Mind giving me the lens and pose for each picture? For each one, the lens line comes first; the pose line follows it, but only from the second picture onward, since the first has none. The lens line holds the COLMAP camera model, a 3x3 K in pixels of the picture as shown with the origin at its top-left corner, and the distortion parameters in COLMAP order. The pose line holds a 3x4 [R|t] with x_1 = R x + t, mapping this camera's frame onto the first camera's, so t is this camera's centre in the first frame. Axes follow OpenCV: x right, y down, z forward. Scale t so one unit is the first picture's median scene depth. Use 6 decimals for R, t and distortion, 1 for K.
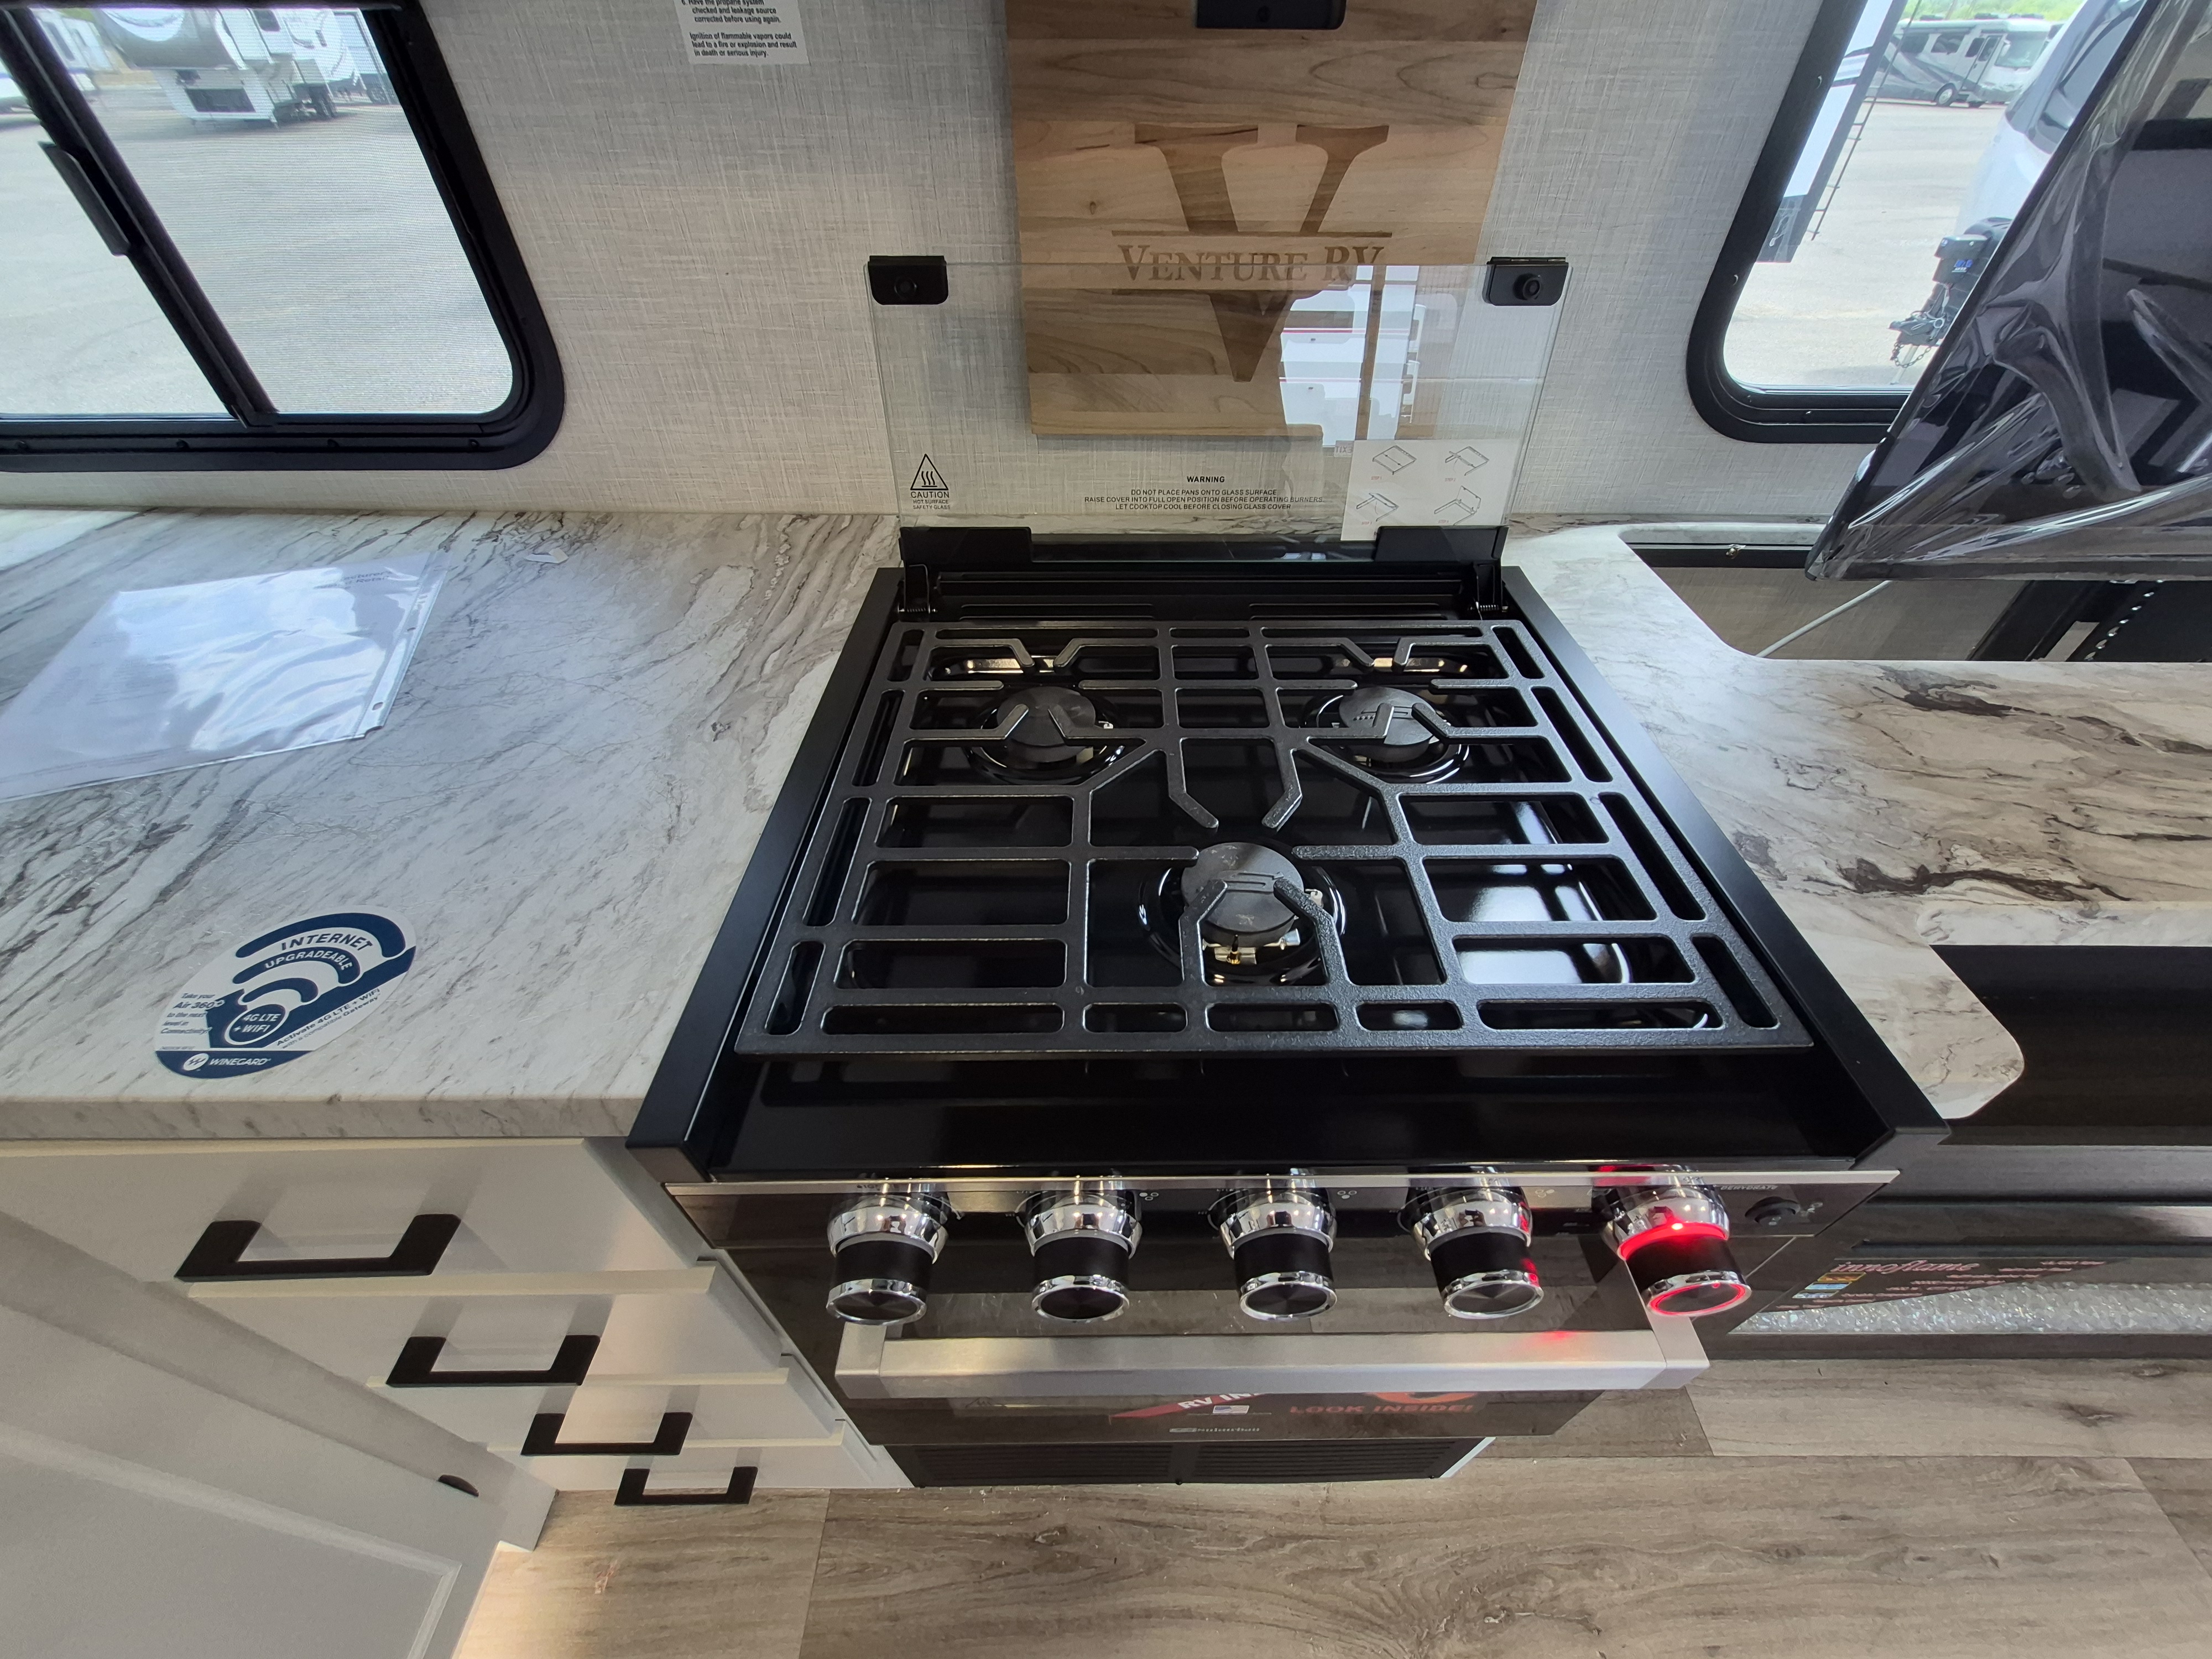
lens RADIAL K [[868.2, 0, 1118.6], [0, 868.2, 818.9], [0, 0, 1]] dist [-0.000922, 0.000700]
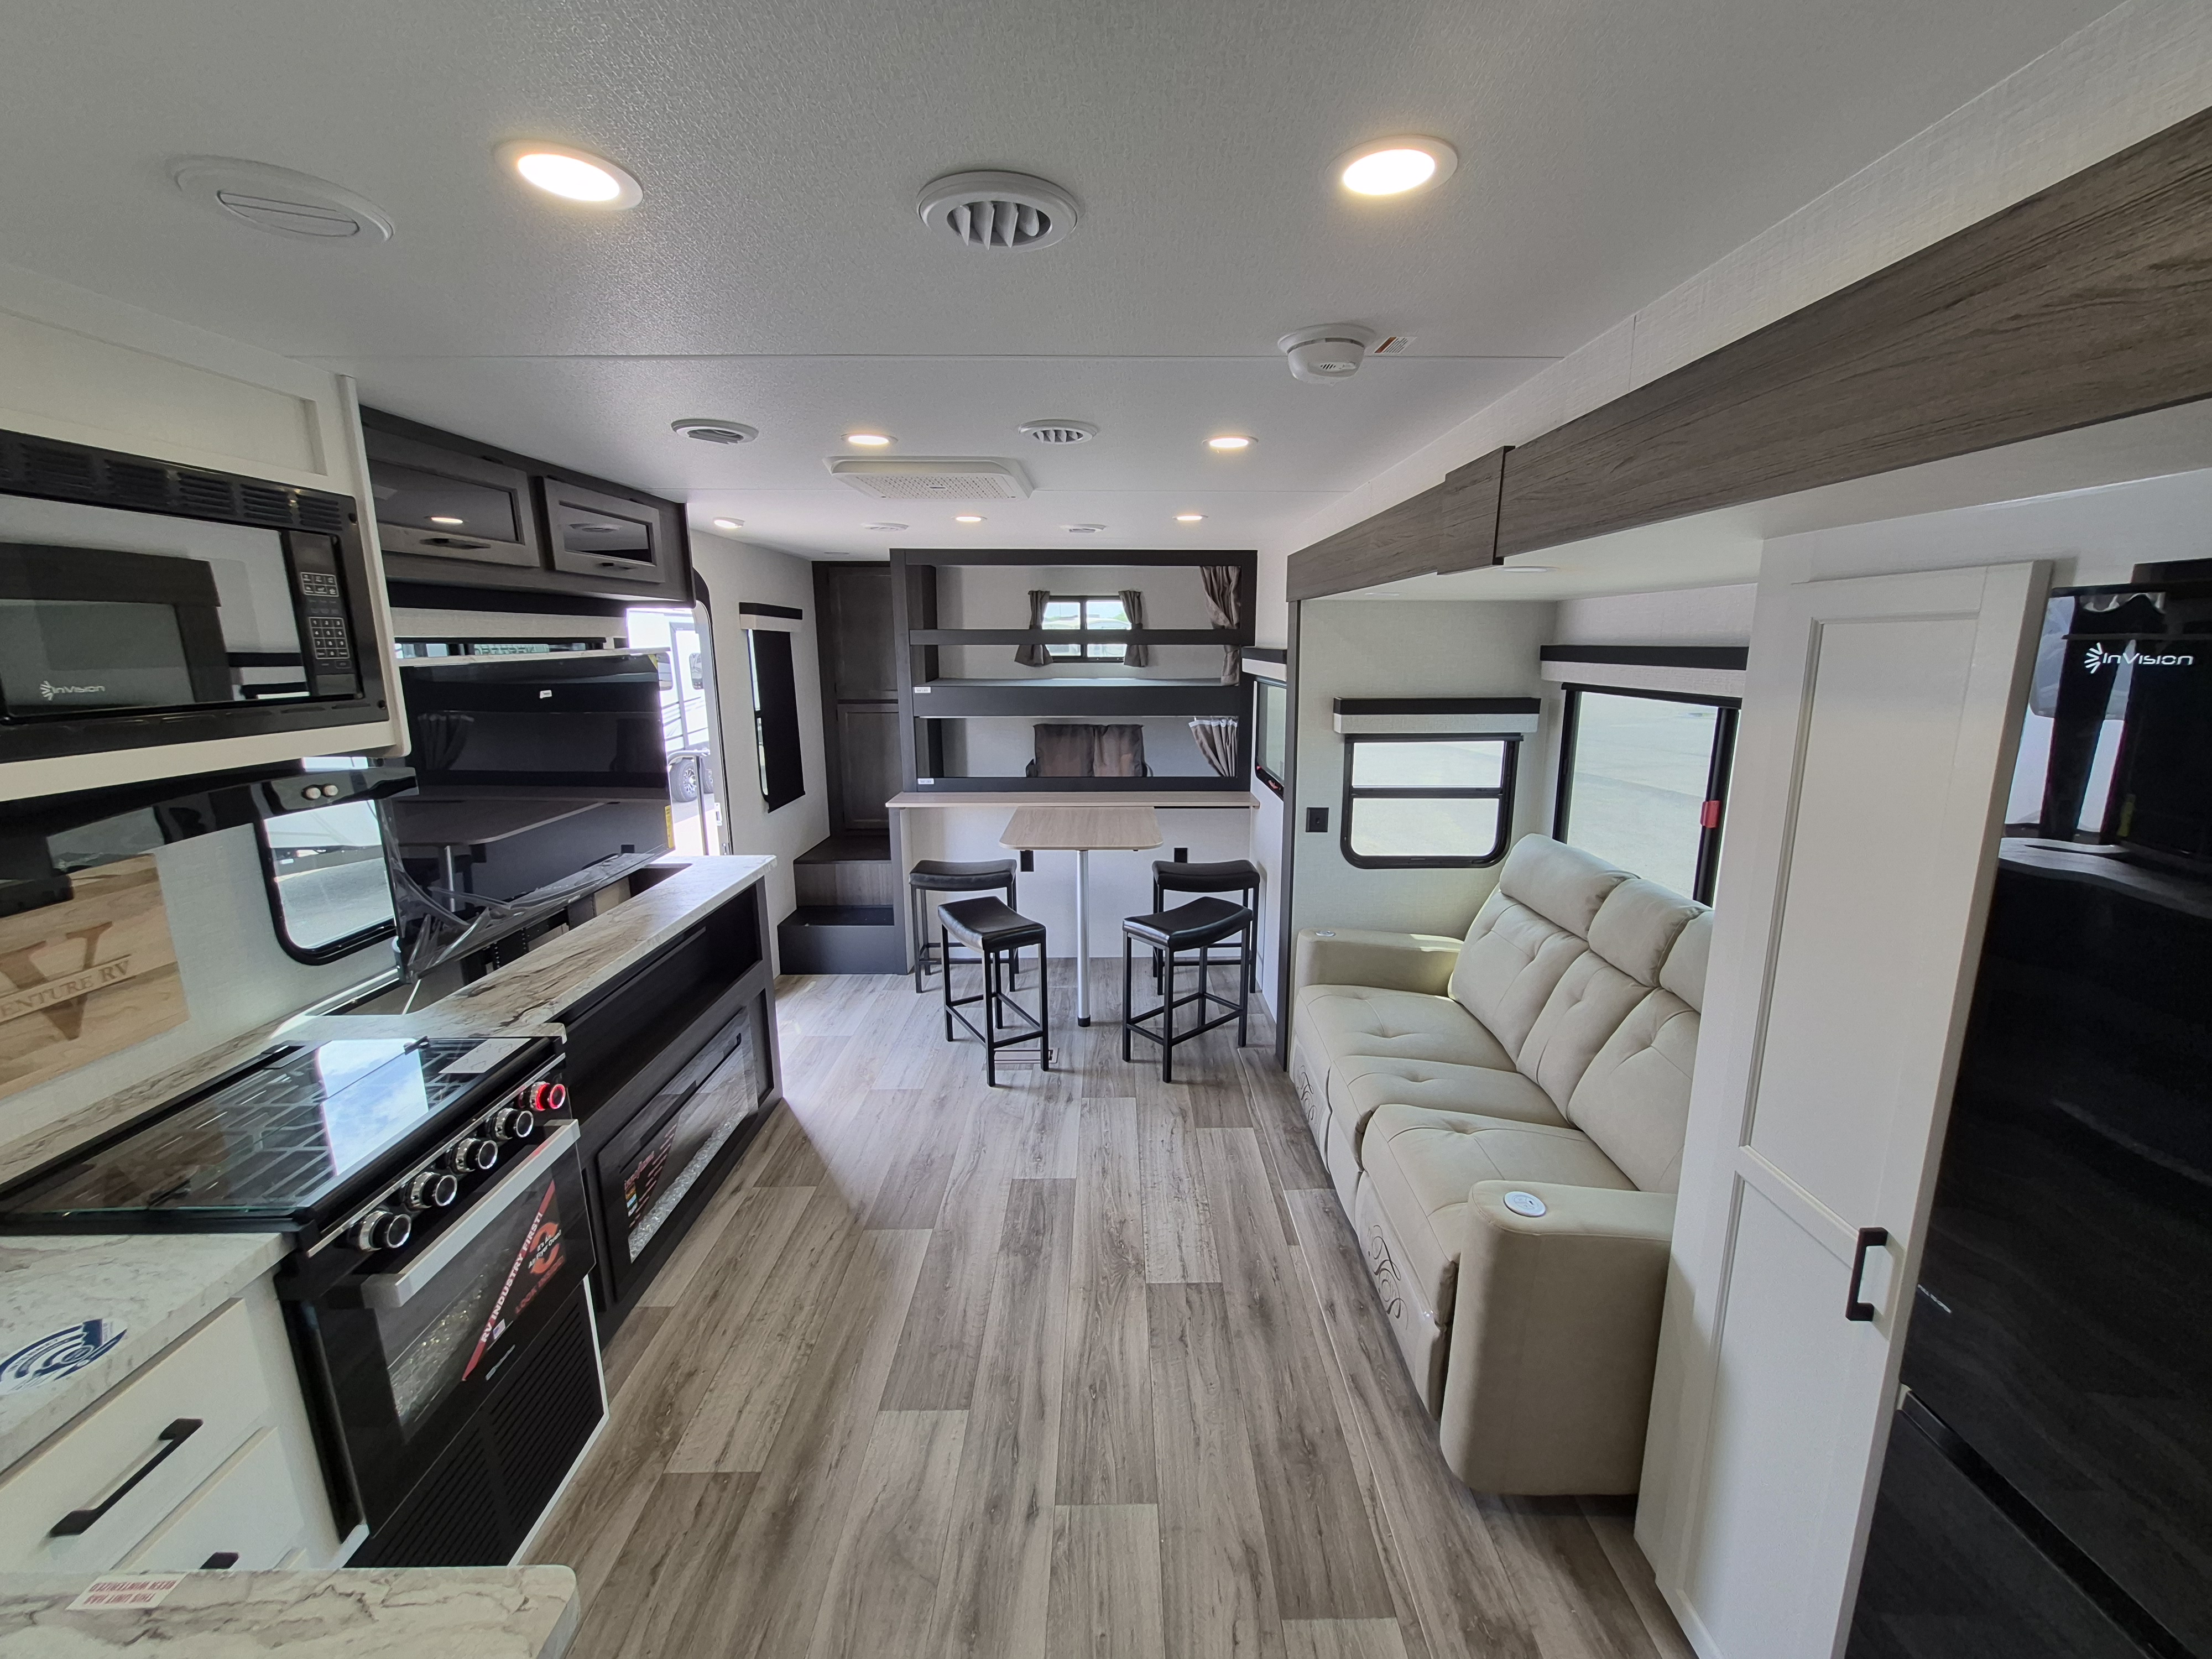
lens RADIAL K [[868.2, 0, 1128.5], [0, 868.2, 816.3], [0, 0, 1]] dist [-0.000922, 0.000700]
pose [[-0.014064, -0.206018, 0.978447, -1.908655], [0.677632, 0.717598, 0.160835, 0.469149], [-0.735266, 0.665289, 0.129513, -1.469871]]
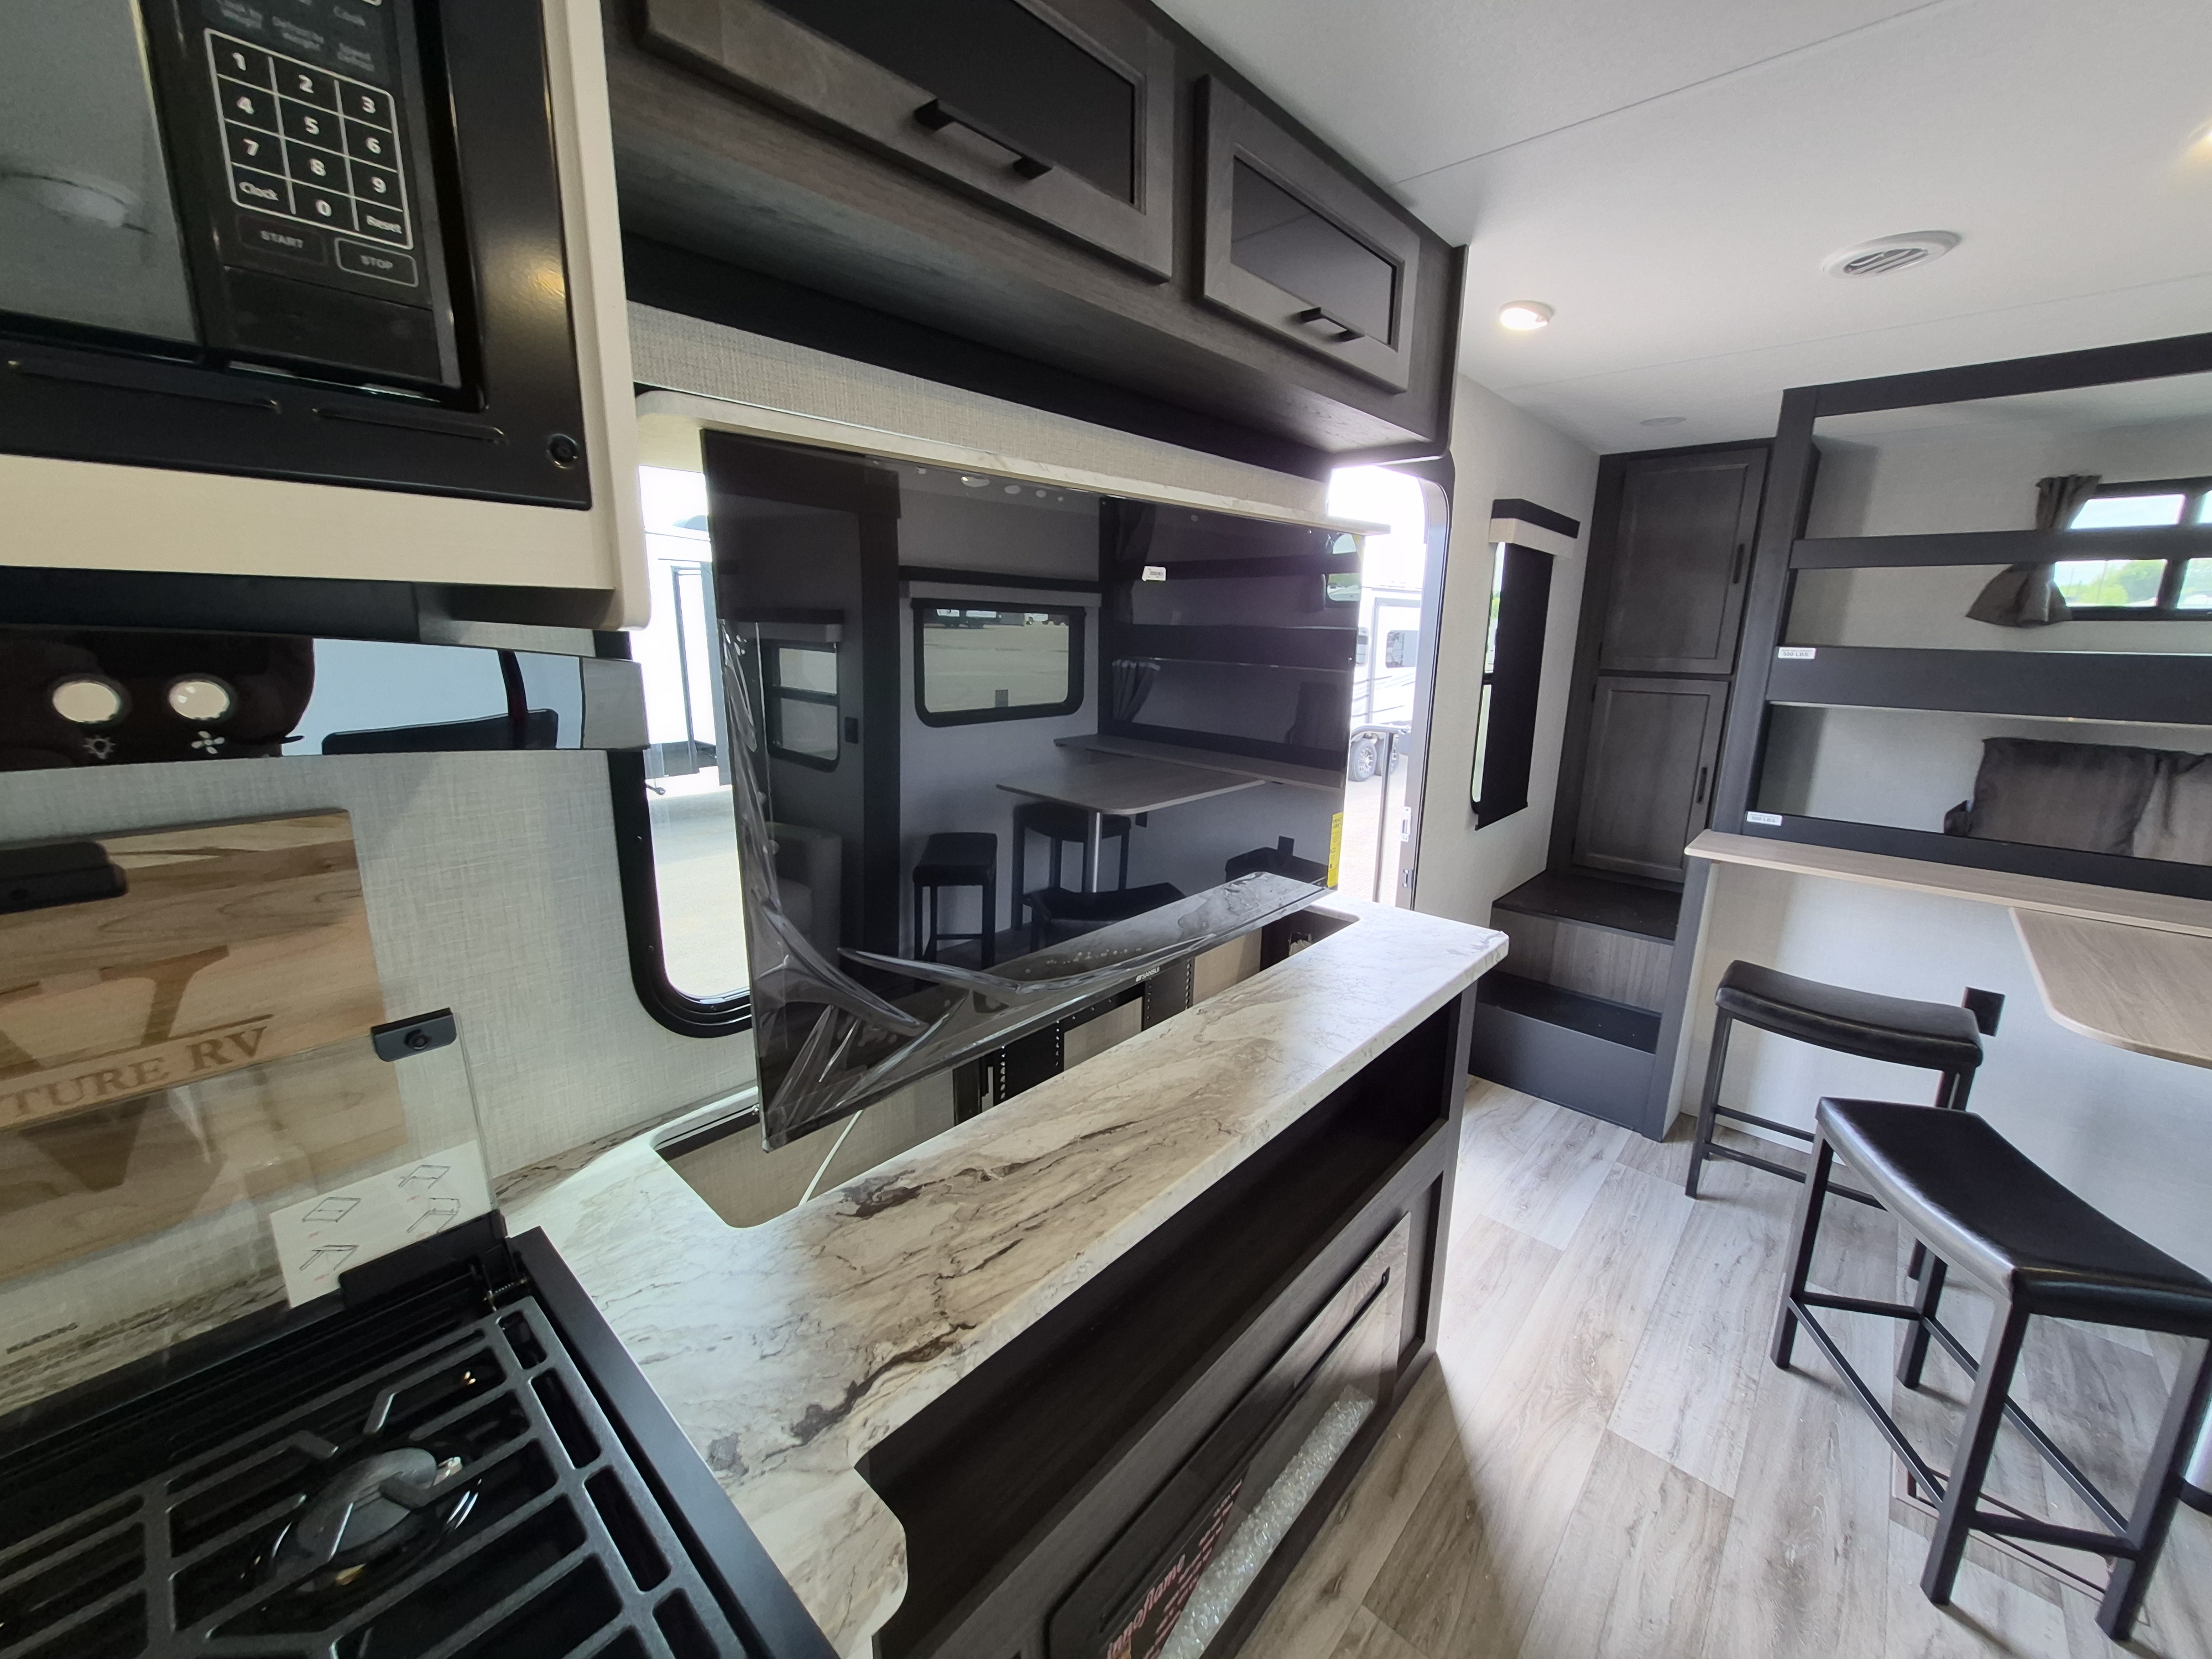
lens RADIAL K [[868.2, 0, 1128.3], [0, 868.2, 813.0], [0, 0, 1]] dist [-0.000922, 0.000700]
pose [[0.666391, -0.154087, 0.729507, 0.286955], [0.495305, 0.822815, -0.278656, -0.062654], [-0.557312, 0.547022, 0.624636, -0.402625]]
